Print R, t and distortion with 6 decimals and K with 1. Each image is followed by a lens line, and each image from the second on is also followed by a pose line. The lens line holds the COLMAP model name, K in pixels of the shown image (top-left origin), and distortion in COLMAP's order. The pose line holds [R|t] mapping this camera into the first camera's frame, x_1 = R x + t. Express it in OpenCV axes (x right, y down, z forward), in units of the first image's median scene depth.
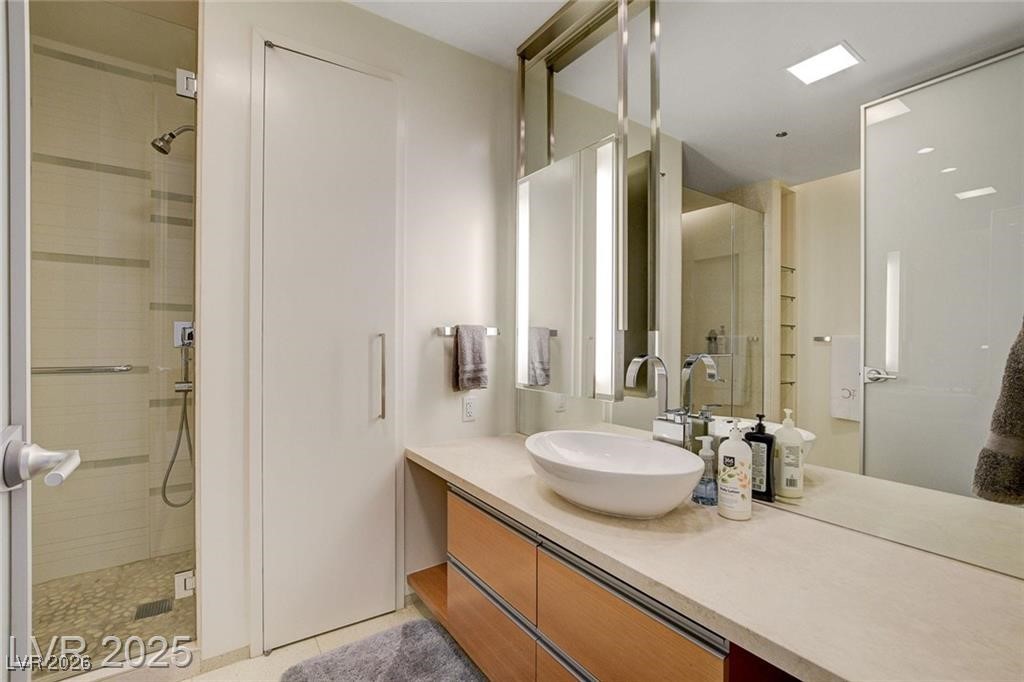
lens RADIAL K [[451.6, 0, 512.9], [0, 451.6, 340.3], [0, 0, 1]] dist [-0.024029, 0.007323]
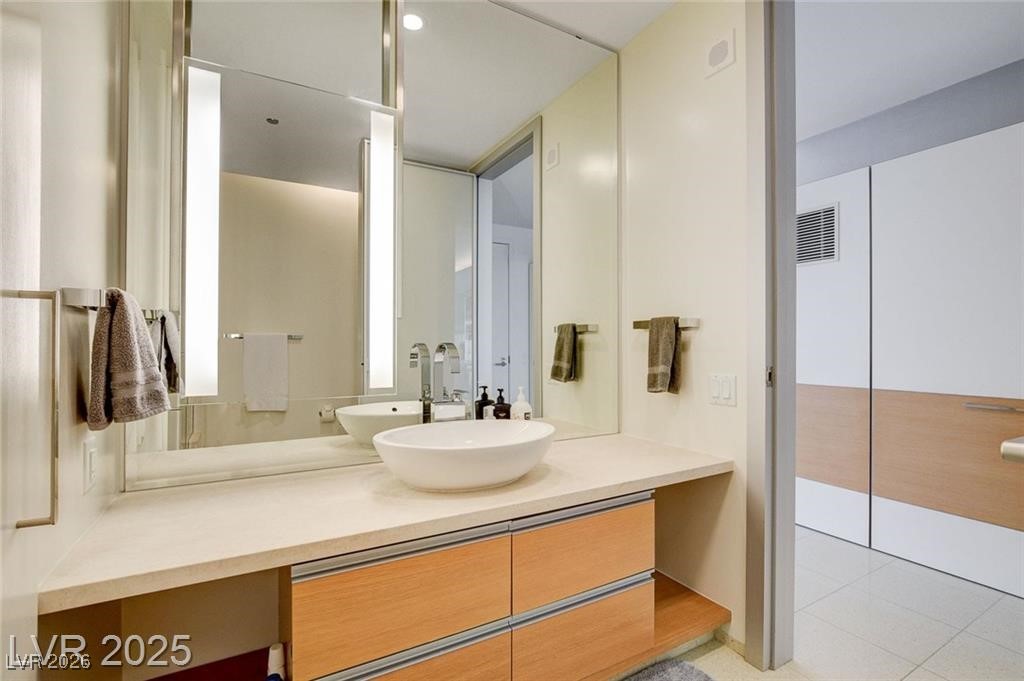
lens RADIAL K [[458.1, 0, 510.8], [0, 458.1, 344.1], [0, 0, 1]] dist [-0.014019, 0.001366]
pose [[0.089840, -0.000249, 0.995956, -0.583522], [-0.002746, 0.999996, 0.000498, 0.025112], [-0.995952, -0.002780, 0.089839, 0.560372]]
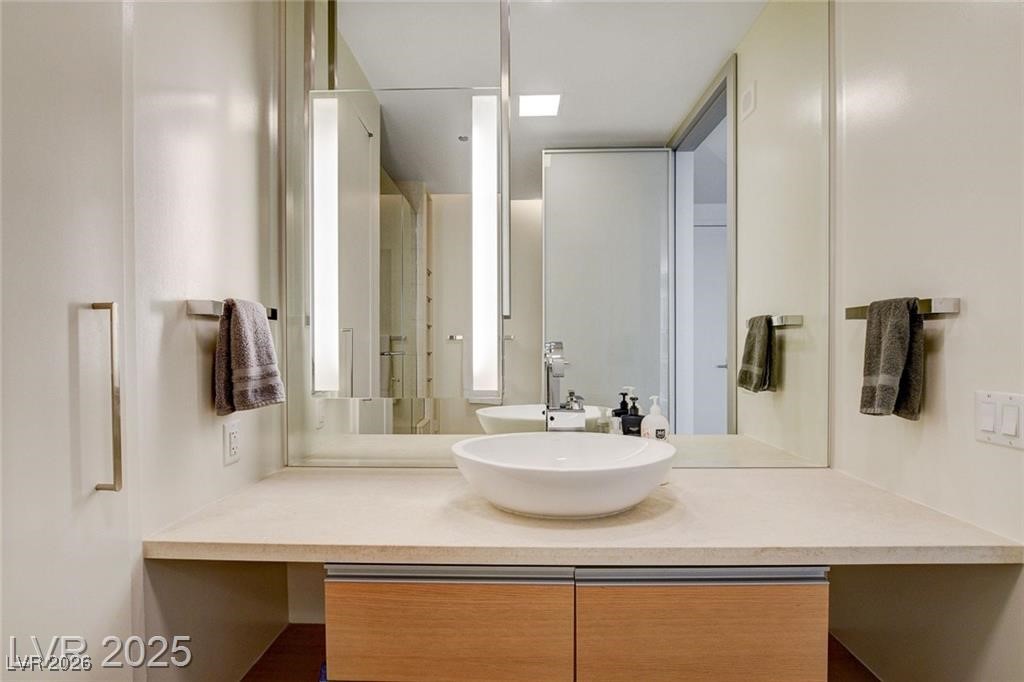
lens RADIAL K [[454.5, 0, 512.2], [0, 454.5, 353.4], [0, 0, 1]] dist [-0.017944, 0.000181]
pose [[0.584885, -0.020304, 0.810862, -0.392956], [0.003850, 0.999745, 0.022256, 0.025470], [-0.811107, -0.009895, 0.584814, 0.389063]]
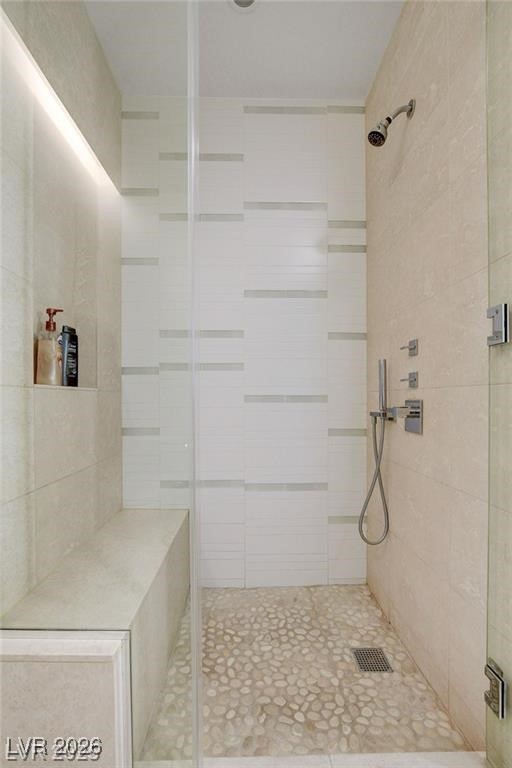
lens RADIAL K [[351.7, 0, 253.7], [0, 351.7, 401.9], [0, 0, 1]] dist [-0.014866, 0.001283]
pose [[0.834726, -0.001584, -0.550663, -0.593204], [0.005980, 0.999963, 0.006188, 0.077123], [0.550633, -0.008459, 0.834705, 0.279285]]
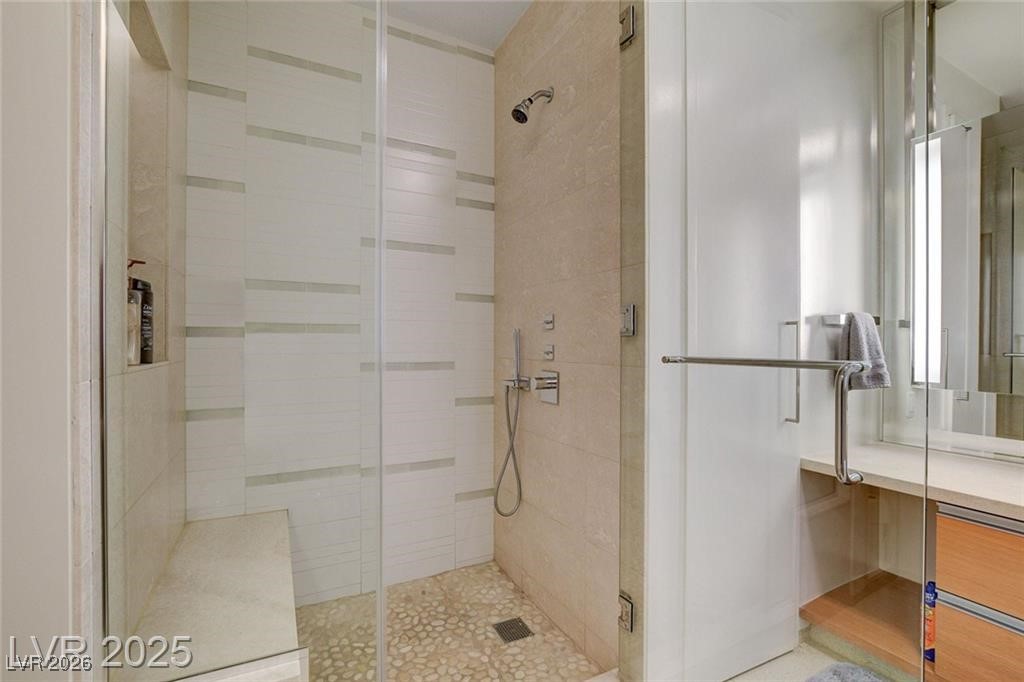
lens RADIAL K [[458.1, 0, 510.8], [0, 458.1, 344.6], [0, 0, 1]] dist [-0.014019, 0.001366]
pose [[0.991953, -0.001178, -0.126604, -0.666298], [0.001587, 0.999994, 0.003126, 0.023590], [0.126599, -0.003302, 0.991948, 0.085224]]
